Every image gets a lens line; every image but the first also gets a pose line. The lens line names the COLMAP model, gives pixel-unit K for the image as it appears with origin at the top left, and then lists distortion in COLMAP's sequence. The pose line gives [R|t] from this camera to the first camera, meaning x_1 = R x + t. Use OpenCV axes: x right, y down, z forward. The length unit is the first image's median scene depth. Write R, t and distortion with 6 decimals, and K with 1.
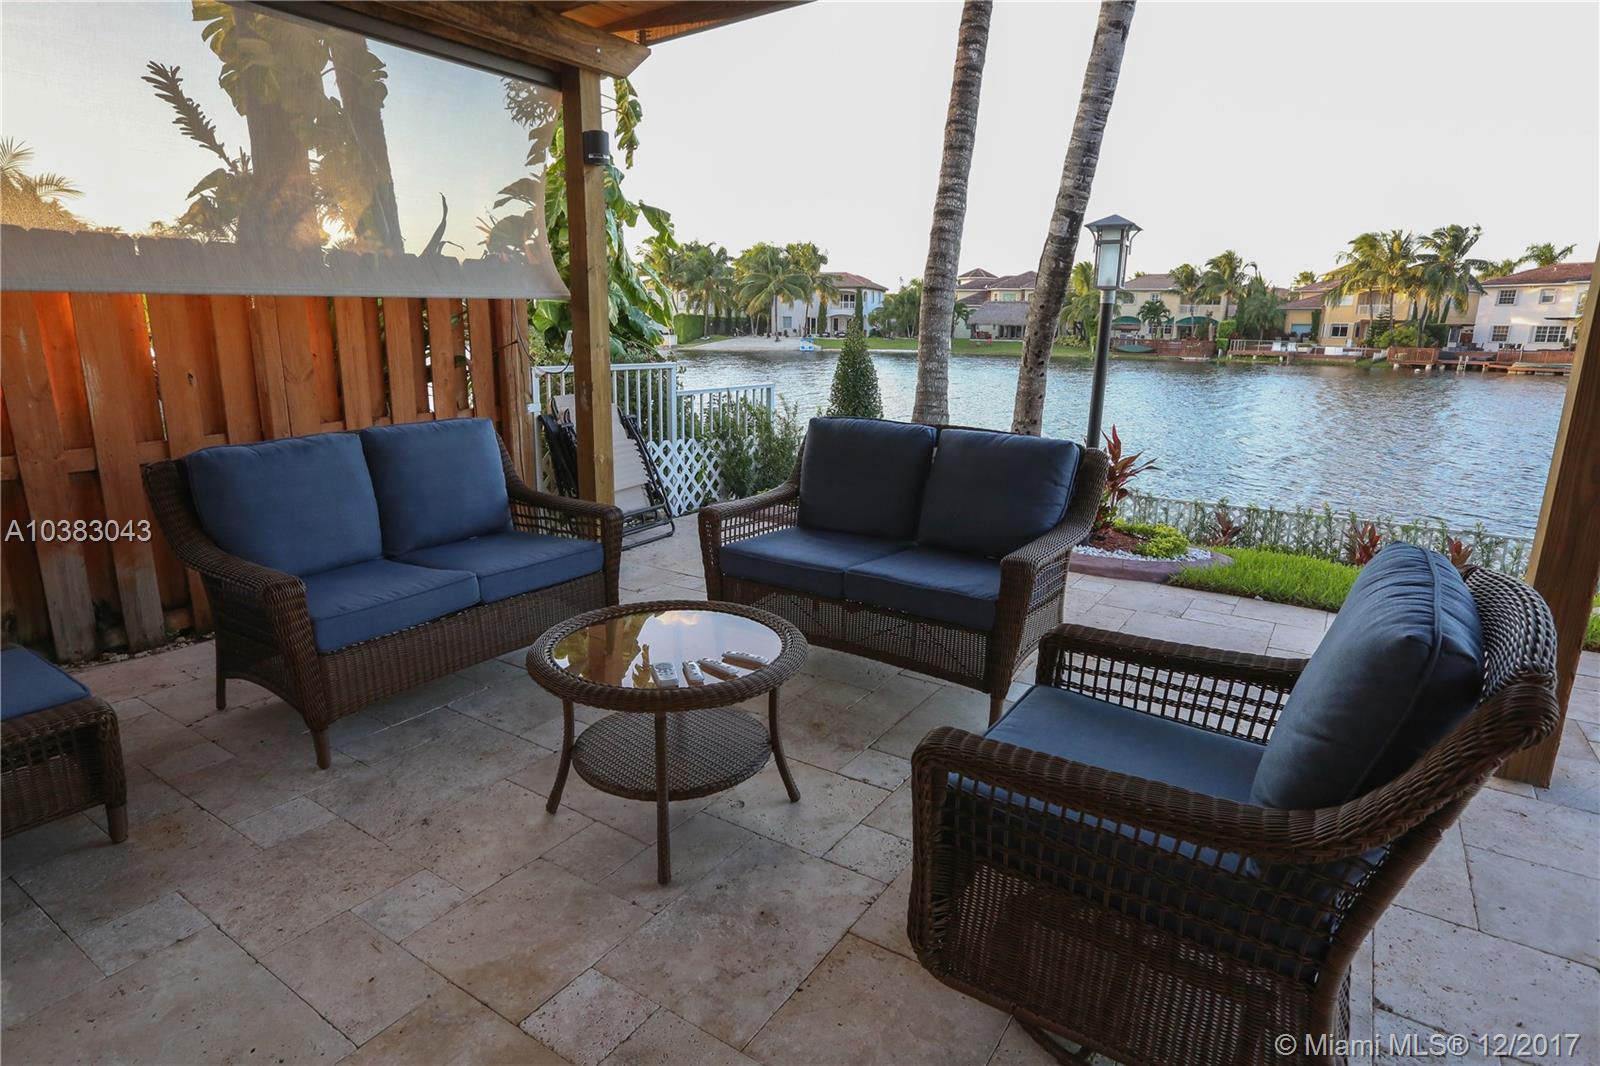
lens RADIAL K [[869.6, 0, 800.0], [0, 869.6, 533.0], [0, 0, 1]] dist [-0.045094, 0.038151]
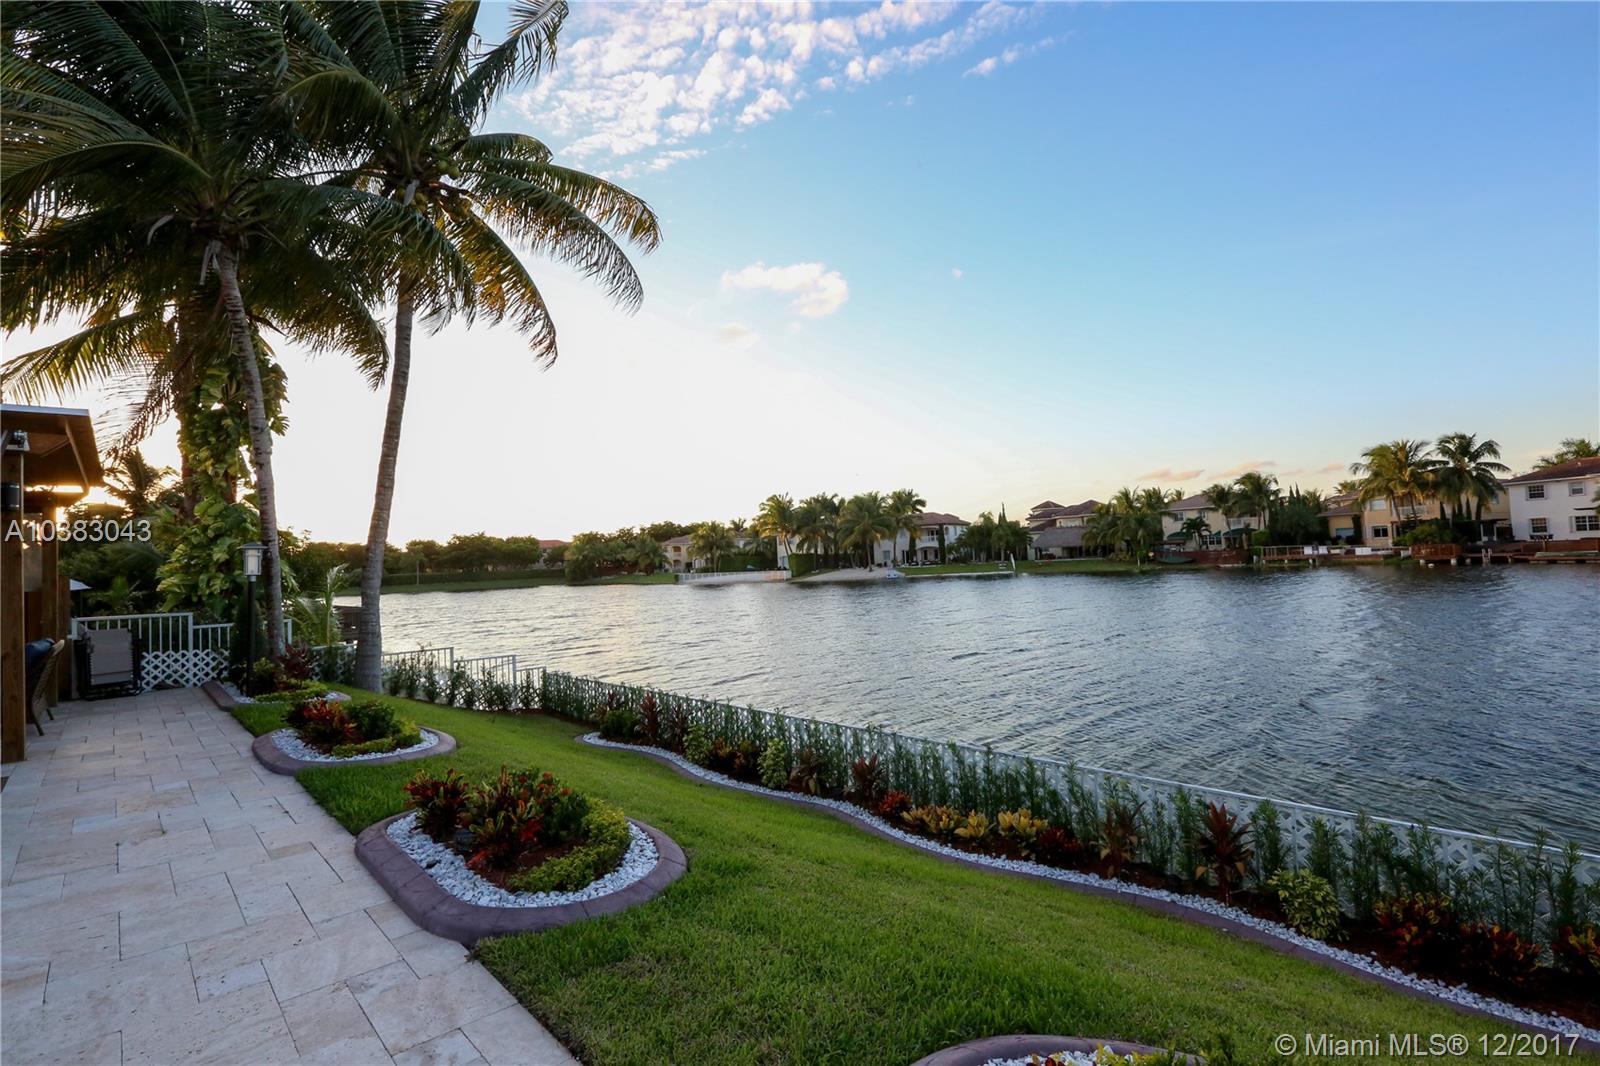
lens RADIAL K [[748.0, 0, 806.9], [0, 748.0, 528.9], [0, 0, 1]] dist [-0.053789, 0.021412]
pose [[0.972798, -0.064300, -0.222554, 0.131603], [0.001929, 0.962921, -0.269777, 0.006409], [0.231649, 0.262009, 0.936851, -0.025777]]
